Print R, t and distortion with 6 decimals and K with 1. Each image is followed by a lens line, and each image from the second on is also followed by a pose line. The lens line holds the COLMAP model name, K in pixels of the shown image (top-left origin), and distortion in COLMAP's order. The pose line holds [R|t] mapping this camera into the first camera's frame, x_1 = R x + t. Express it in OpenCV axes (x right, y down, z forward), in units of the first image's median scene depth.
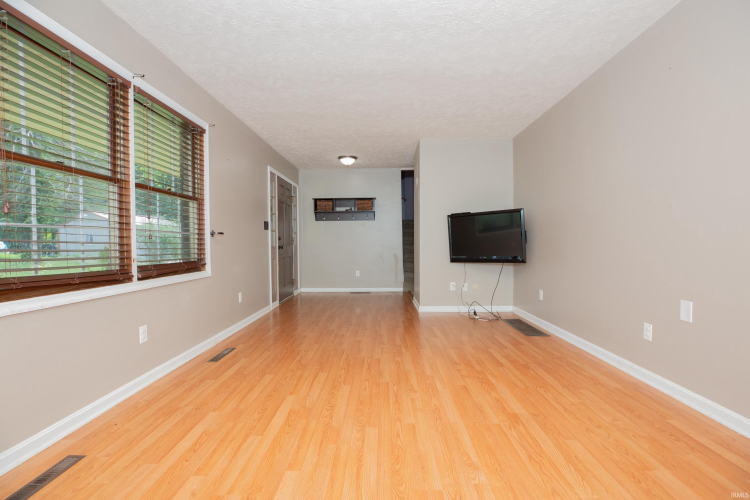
lens RADIAL K [[353.3, 0, 387.0], [0, 353.3, 242.5], [0, 0, 1]] dist [-0.017465, 0.000401]
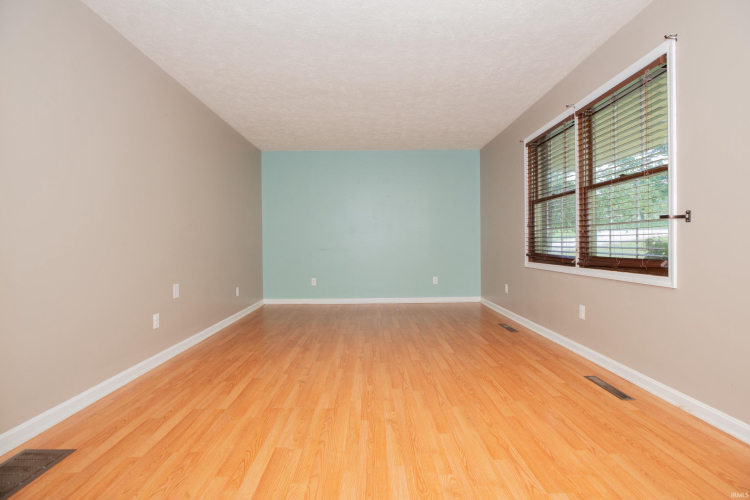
lens RADIAL K [[353.3, 0, 387.0], [0, 353.3, 242.5], [0, 0, 1]] dist [-0.017465, 0.000401]
pose [[-0.999266, 0.019842, -0.032764, 0.010808], [0.019948, 0.999797, -0.002899, 0.011204], [0.032700, -0.003550, -0.999459, 1.842336]]
